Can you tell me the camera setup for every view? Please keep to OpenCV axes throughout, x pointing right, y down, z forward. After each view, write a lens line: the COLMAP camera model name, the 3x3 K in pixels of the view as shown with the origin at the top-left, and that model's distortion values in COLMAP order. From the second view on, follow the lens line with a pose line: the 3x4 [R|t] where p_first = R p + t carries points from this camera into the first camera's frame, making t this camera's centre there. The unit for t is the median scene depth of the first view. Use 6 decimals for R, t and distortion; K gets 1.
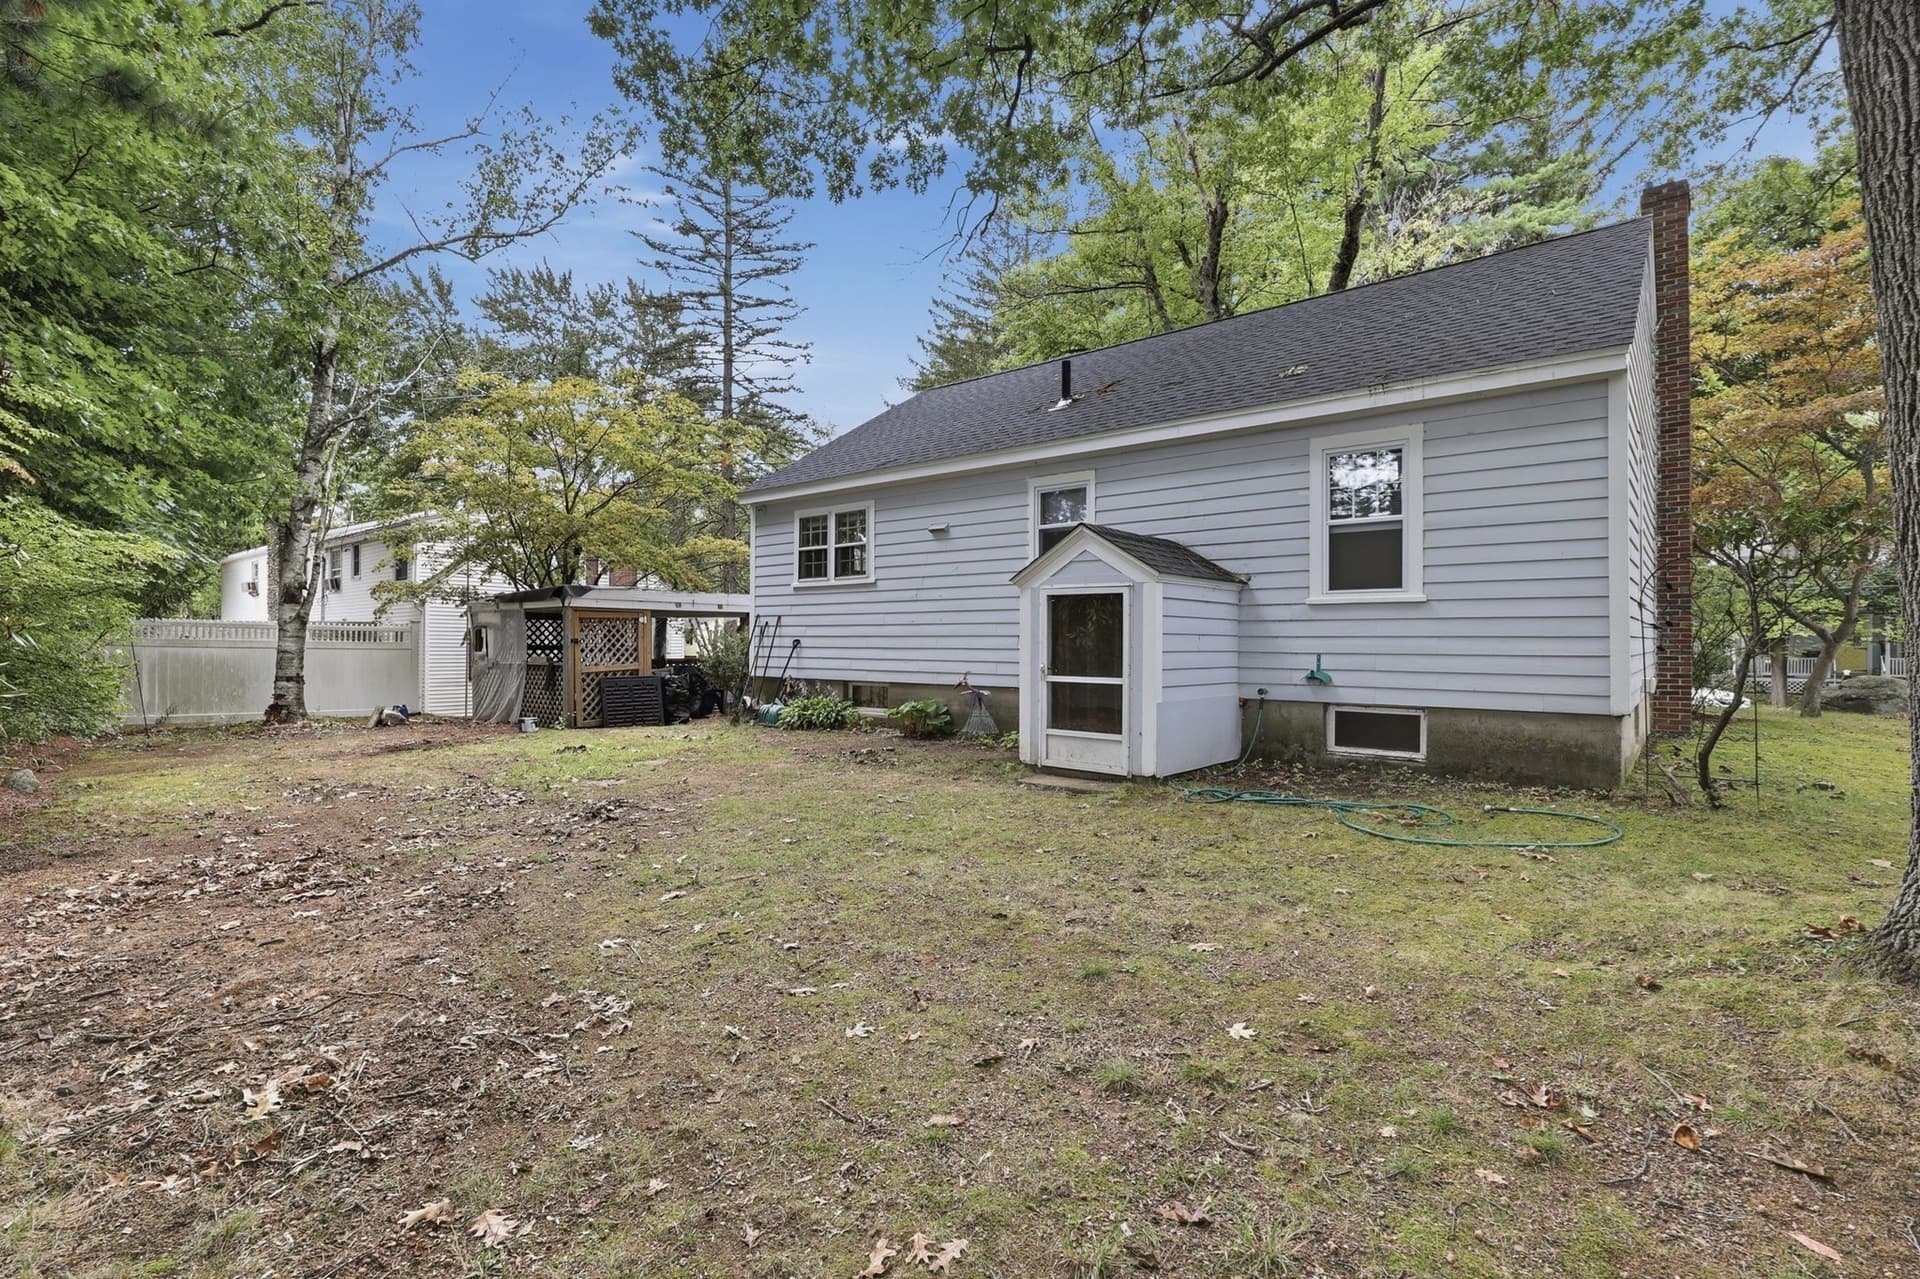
lens RADIAL K [[887.9, 0, 967.3], [0, 887.9, 637.5], [0, 0, 1]] dist [-0.012766, 0.004048]
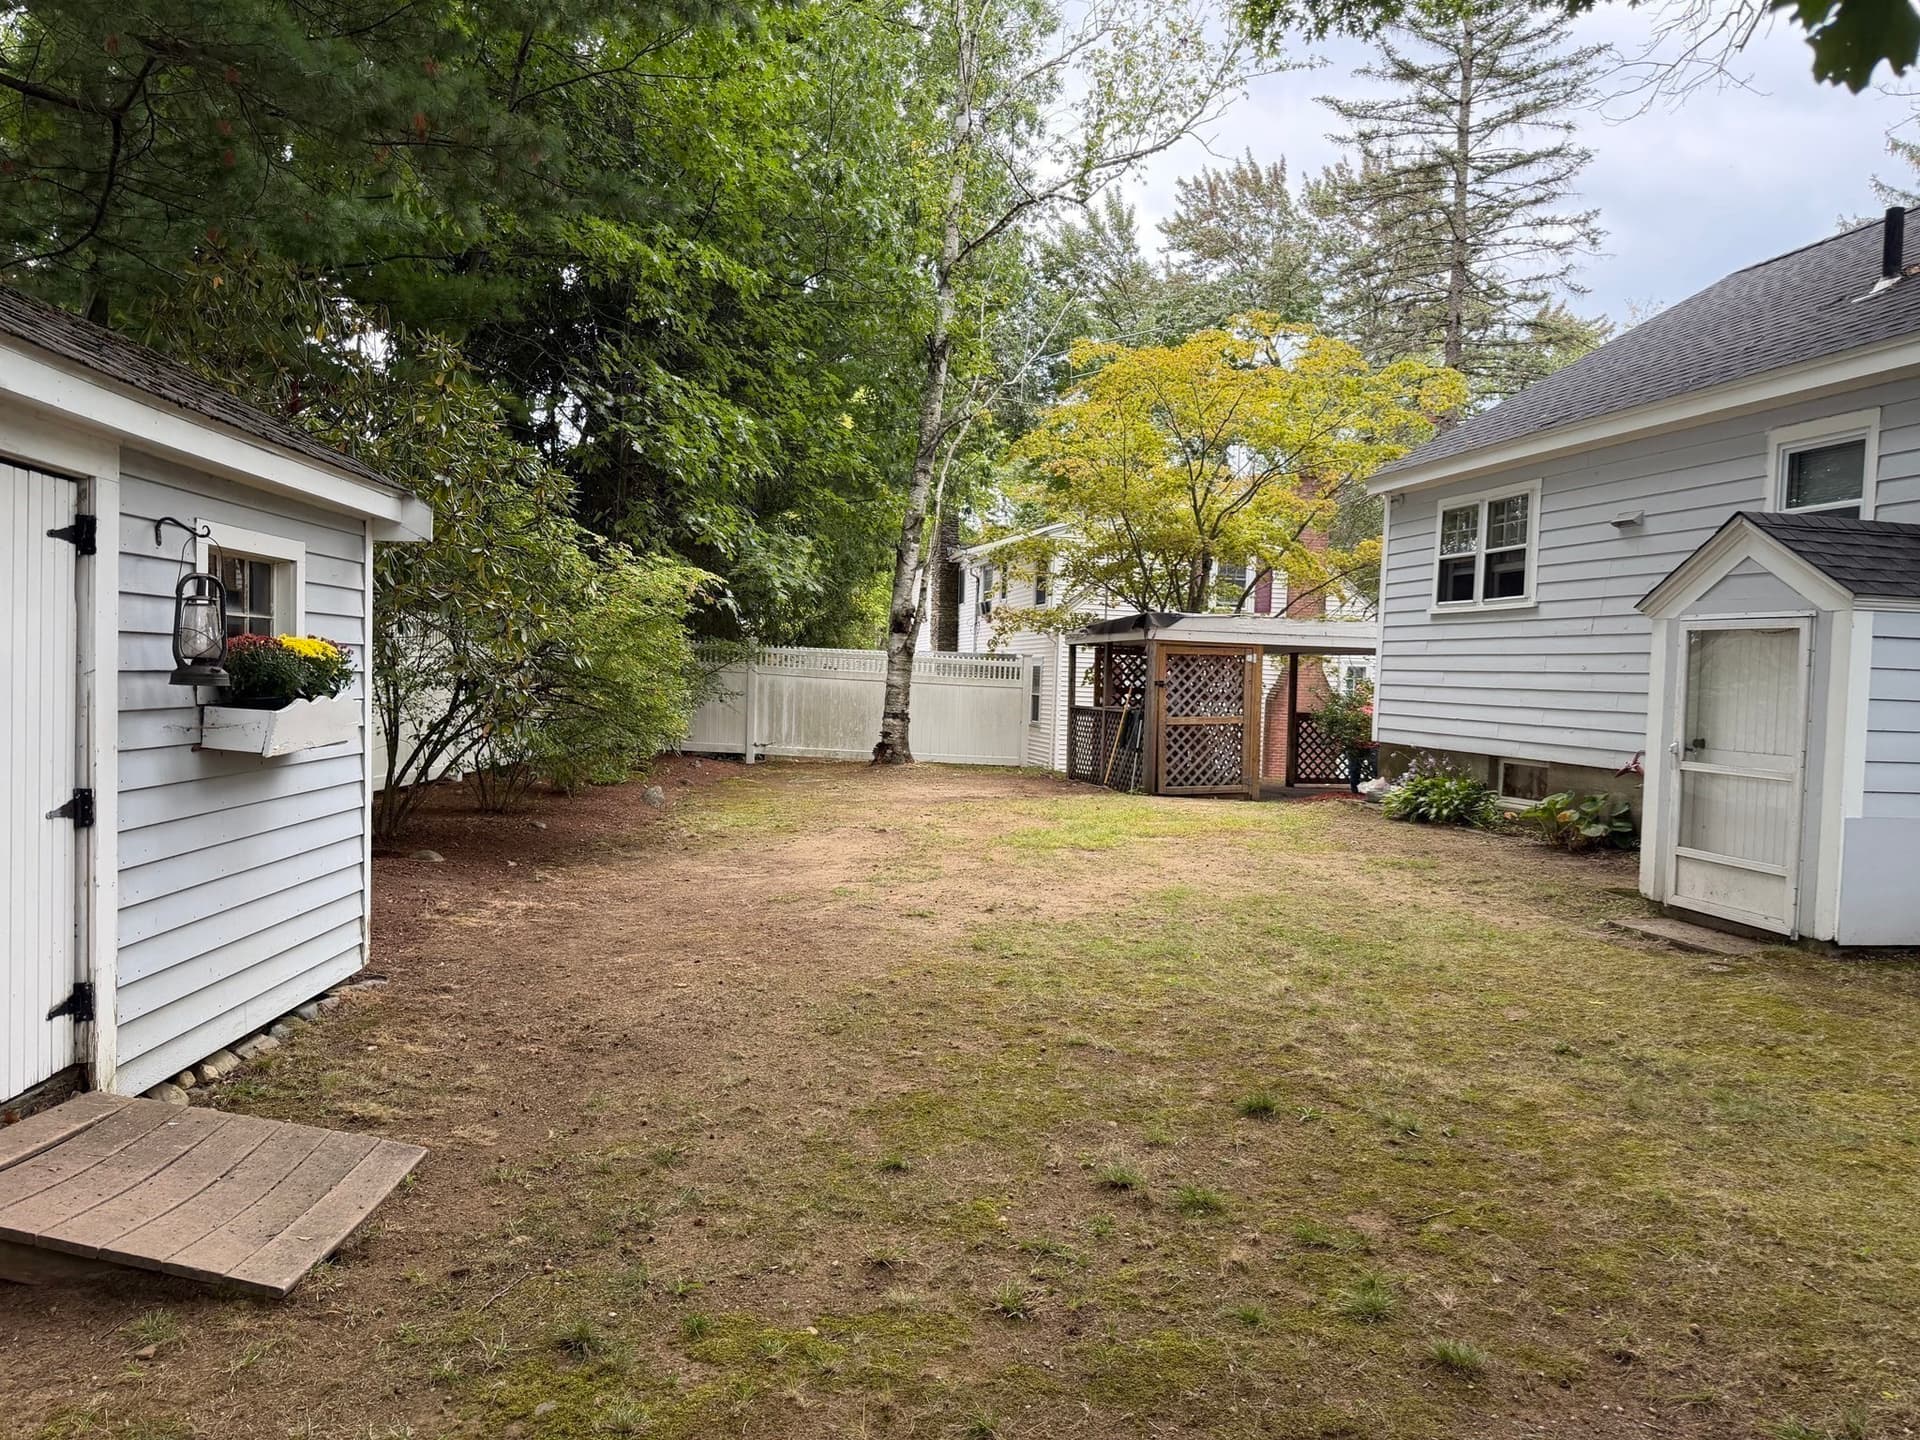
lens RADIAL K [[1328.6, 0, 942.0], [0, 1328.6, 727.6], [0, 0, 1]] dist [0.052566, -0.063926]
pose [[0.774178, 0.050963, -0.630913, 0.129393], [-0.029812, 0.998583, 0.044081, -0.002892], [0.632265, -0.015318, 0.774601, -0.025311]]
